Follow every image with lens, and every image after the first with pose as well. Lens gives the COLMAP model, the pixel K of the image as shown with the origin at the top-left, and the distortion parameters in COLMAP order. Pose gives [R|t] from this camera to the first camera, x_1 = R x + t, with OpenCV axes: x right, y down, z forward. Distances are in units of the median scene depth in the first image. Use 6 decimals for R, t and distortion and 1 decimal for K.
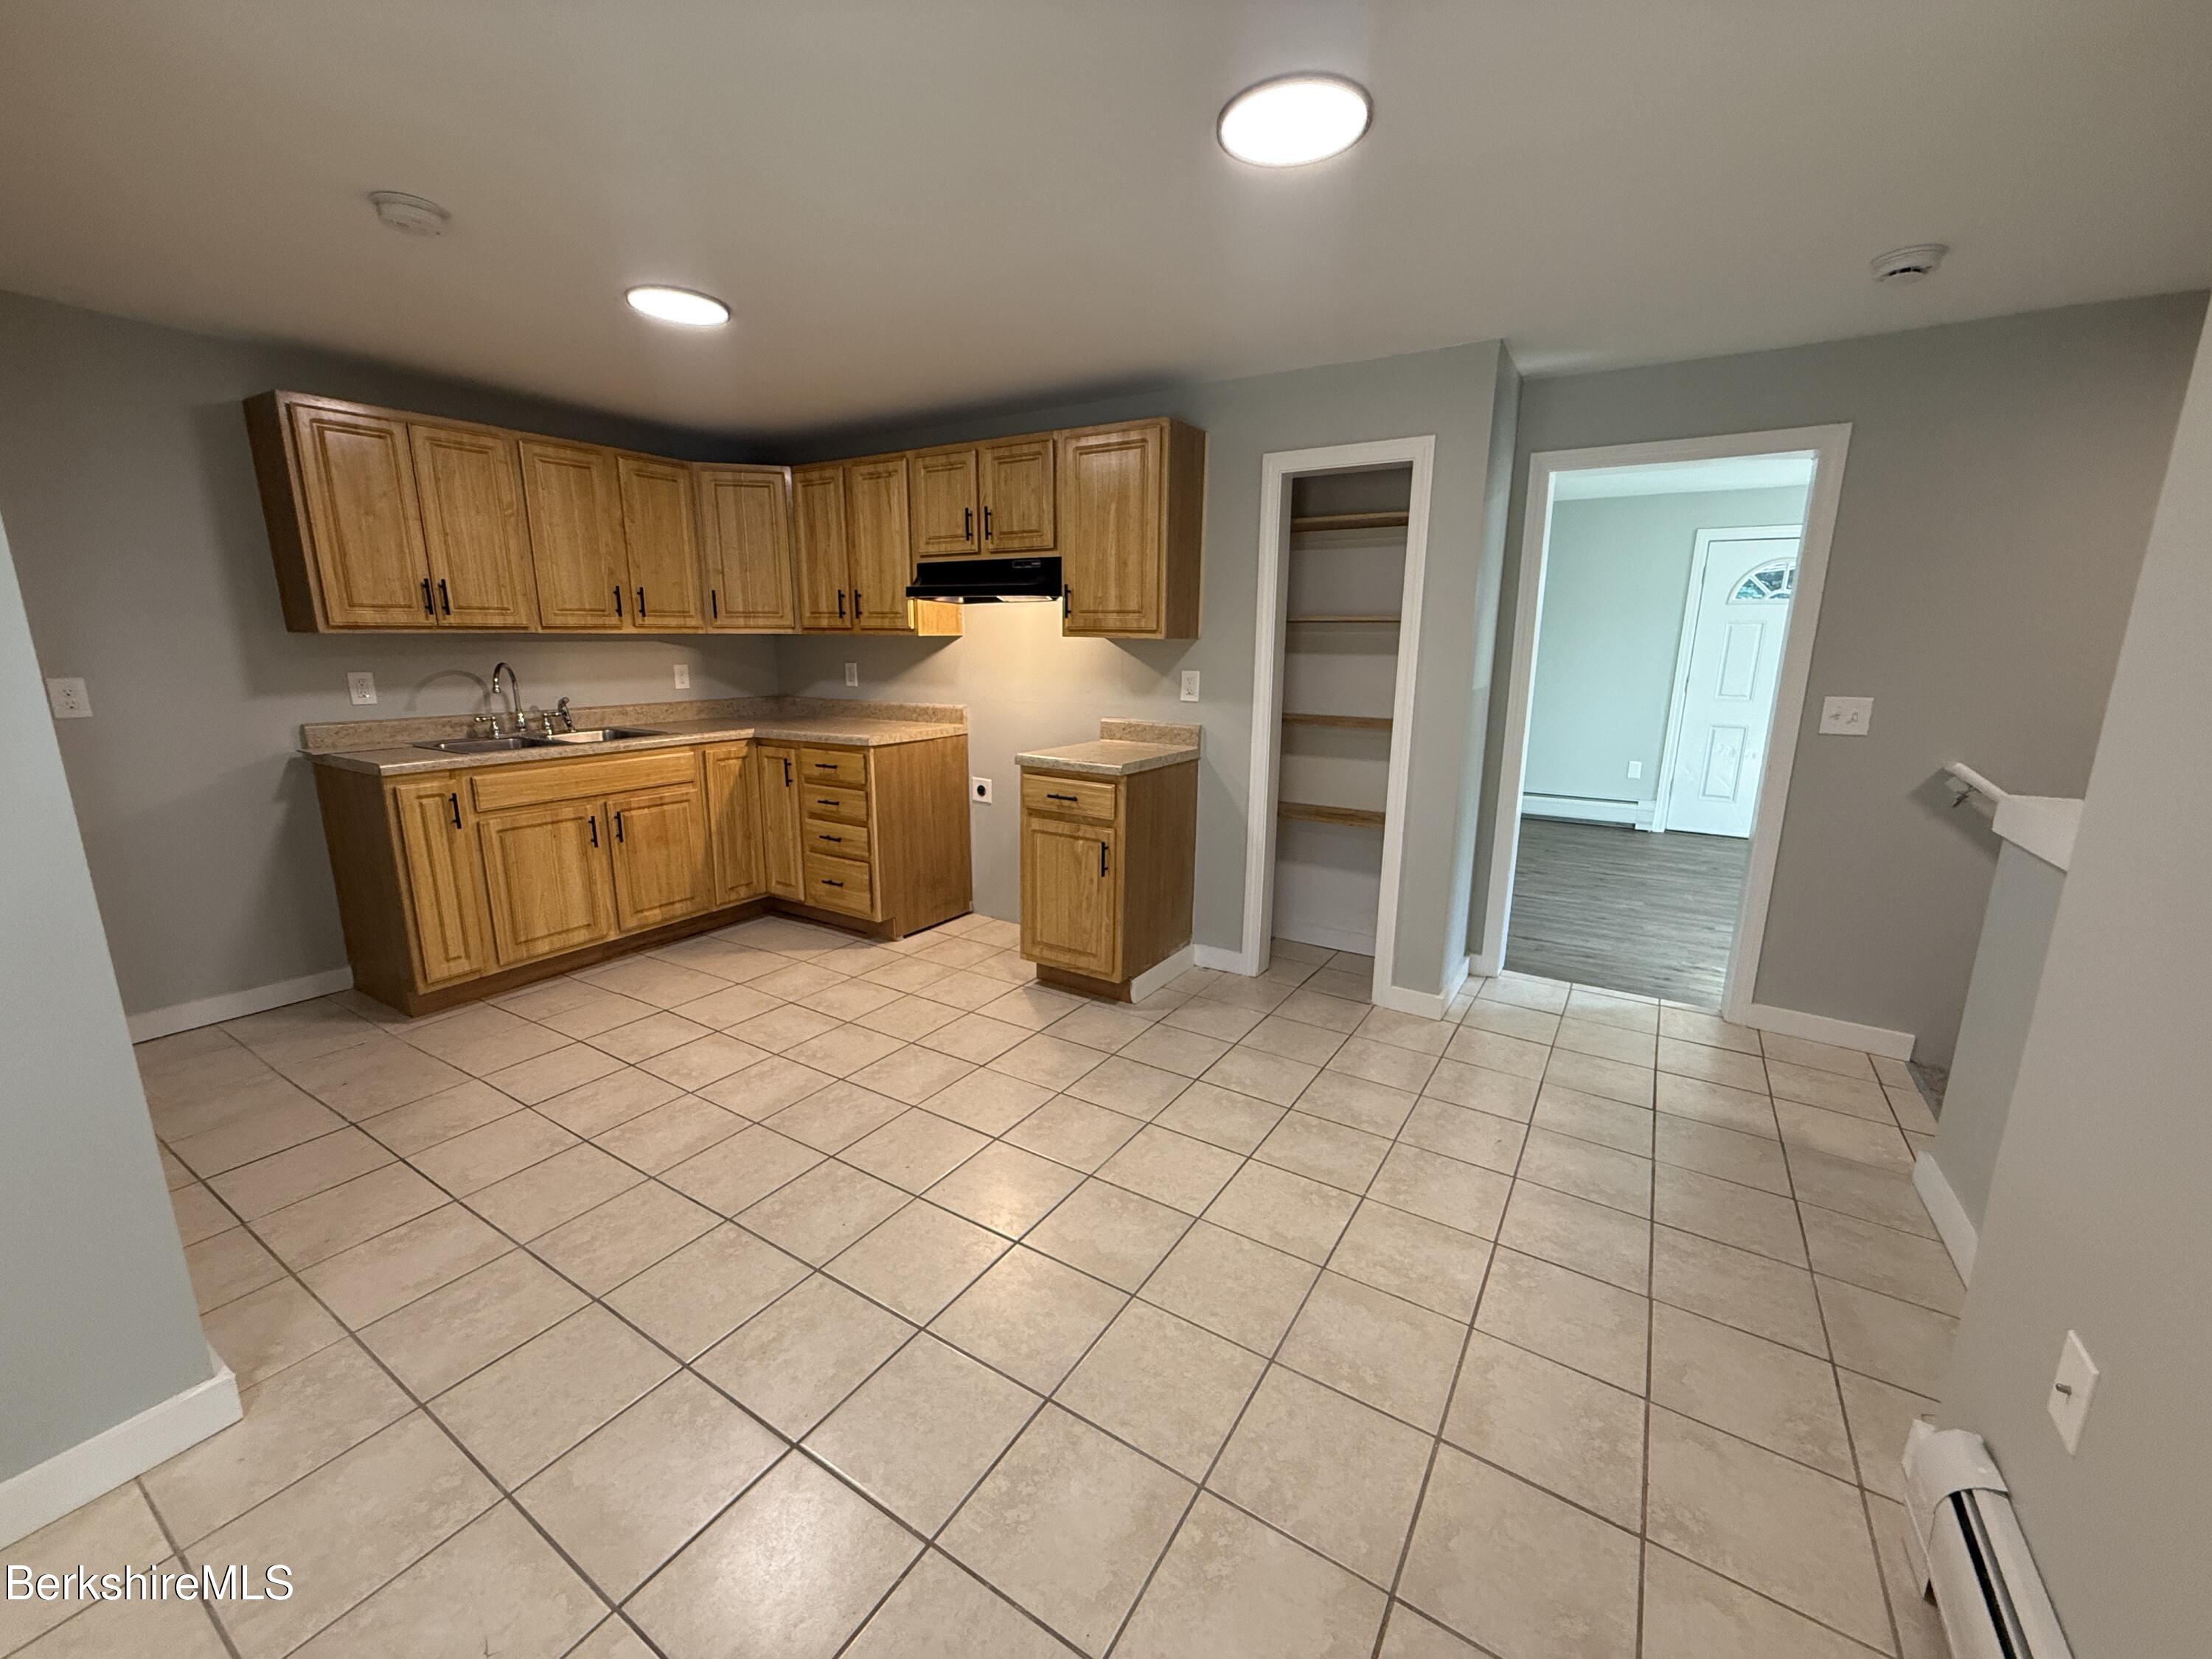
lens RADIAL K [[880.7, 0, 1101.2], [0, 880.7, 824.3], [0, 0, 1]] dist [0.003126, 0.000286]
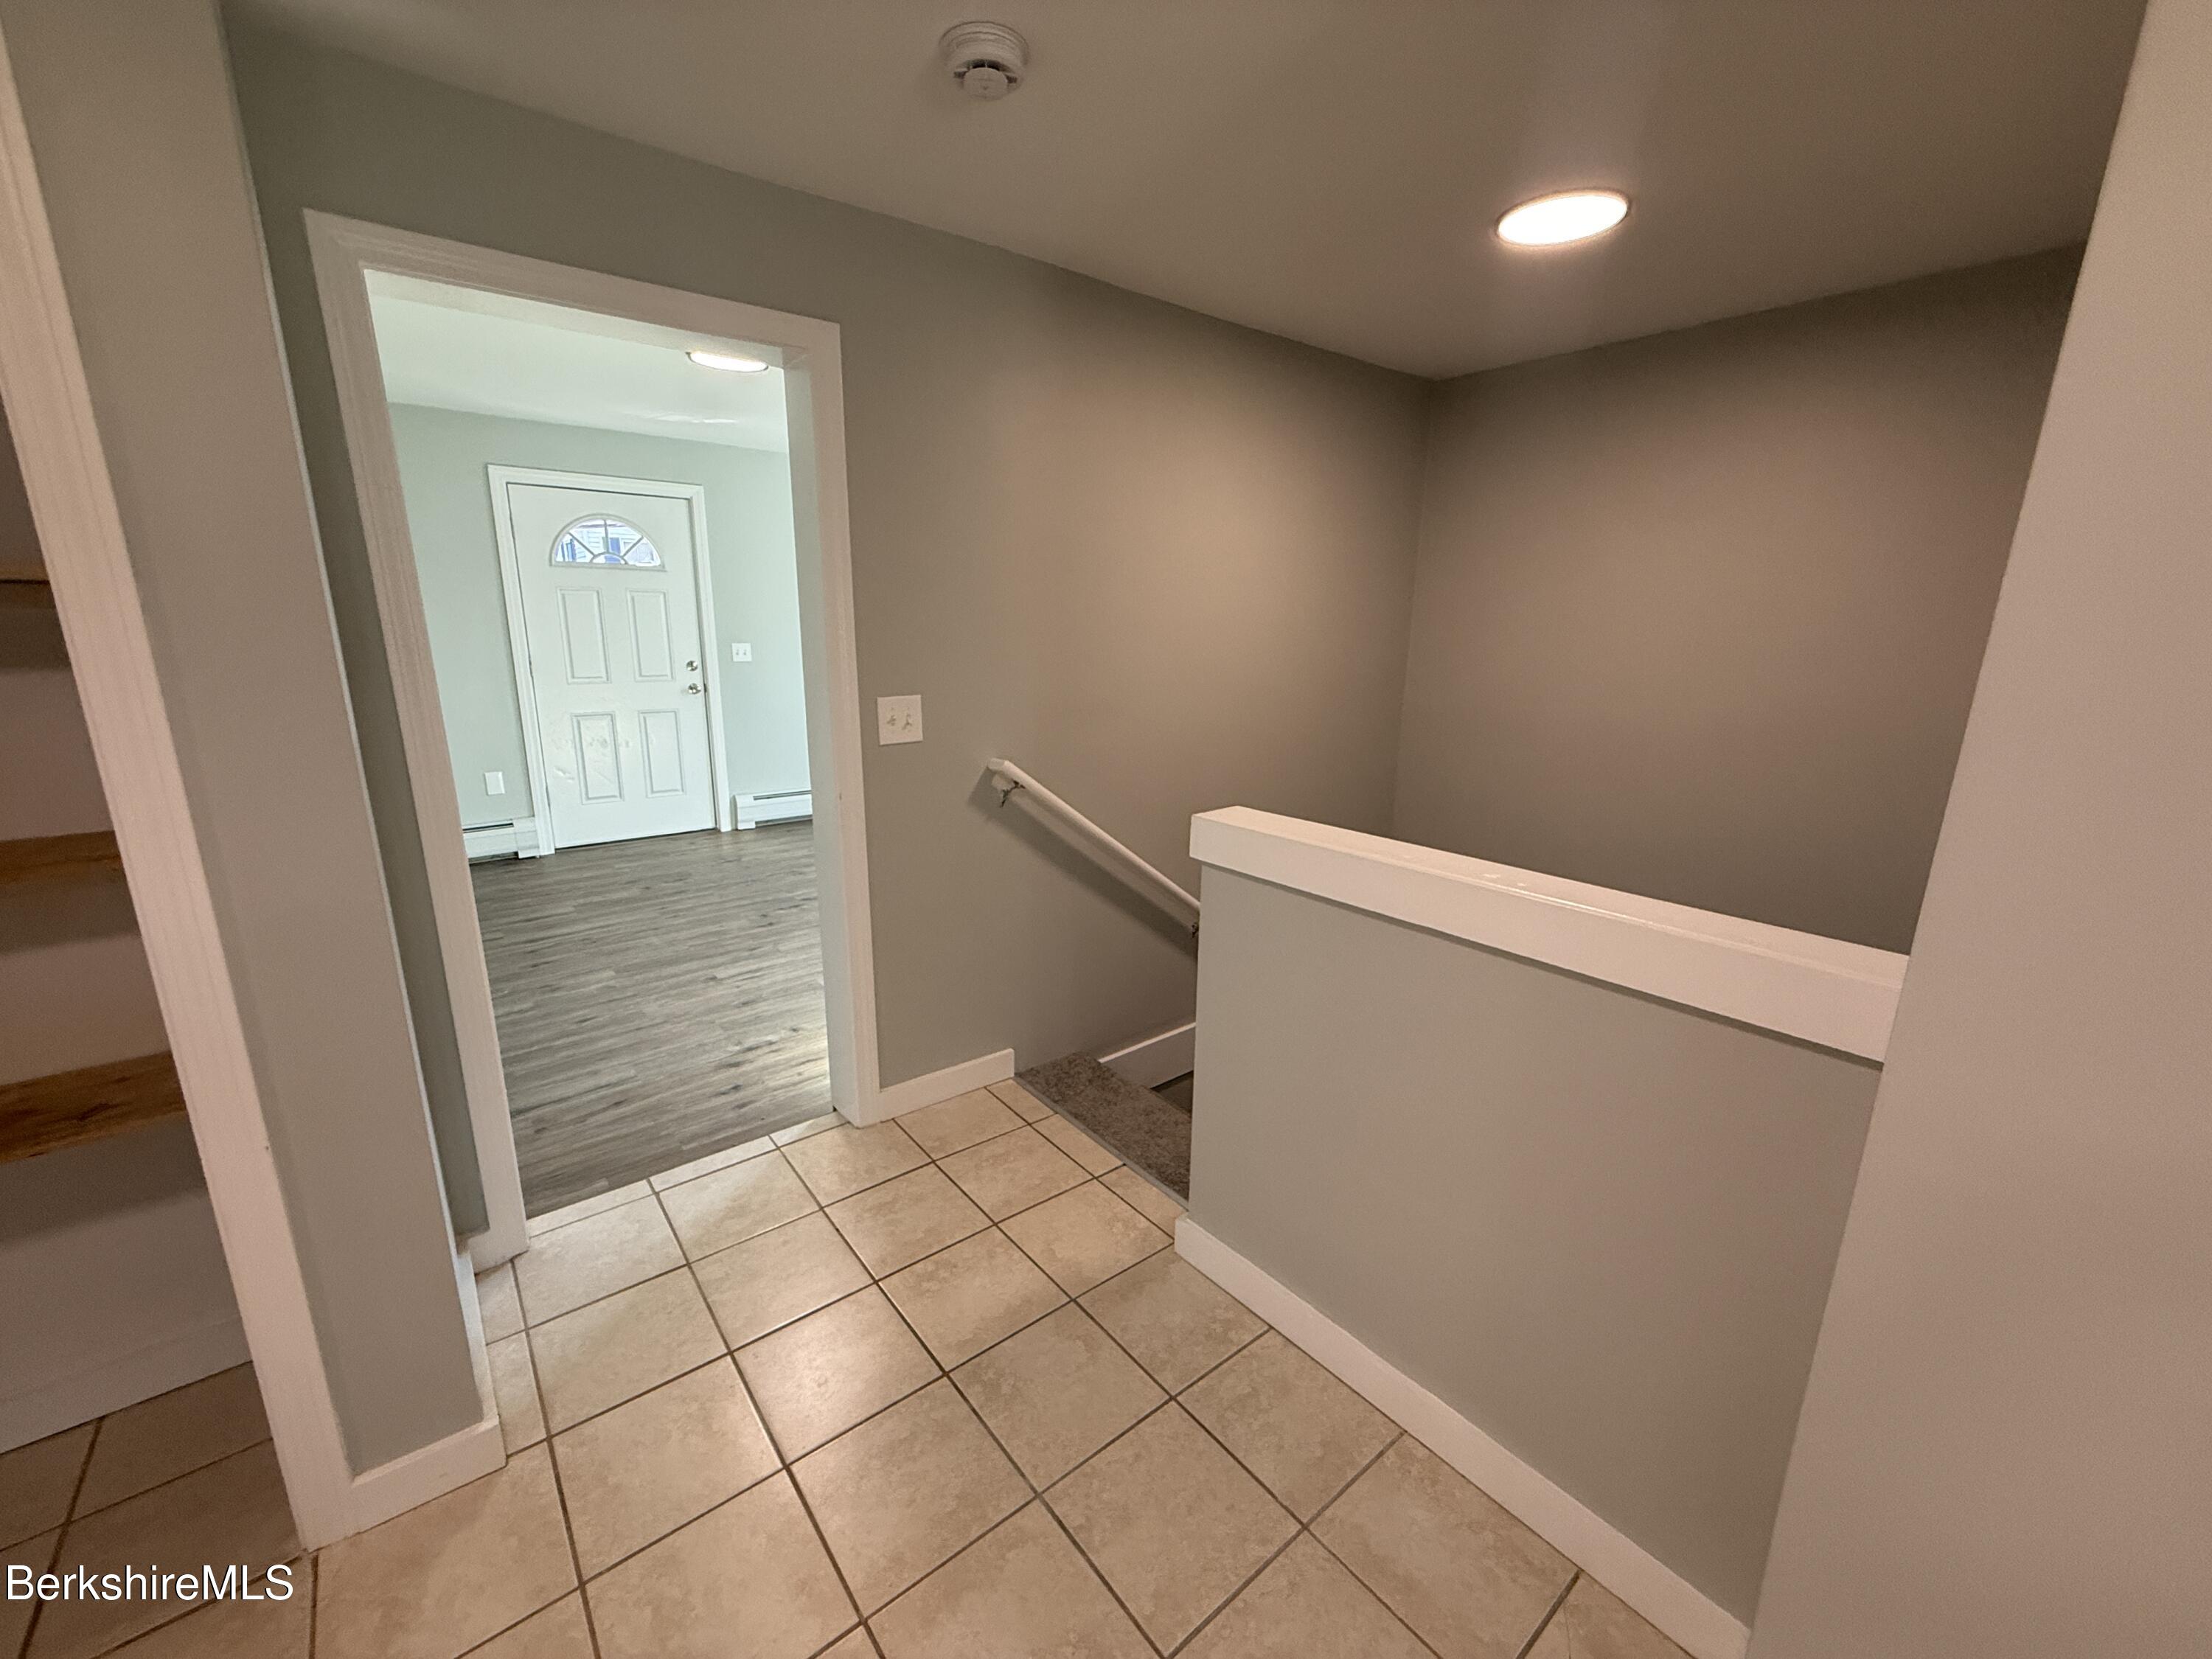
lens RADIAL K [[880.7, 0, 1101.2], [0, 880.7, 824.3], [0, 0, 1]] dist [0.003126, 0.000286]
pose [[0.320603, -0.228422, 0.919259, 0.115837], [0.188837, 0.966419, 0.174281, -0.104454], [-0.928199, 0.117715, 0.352972, 0.431981]]
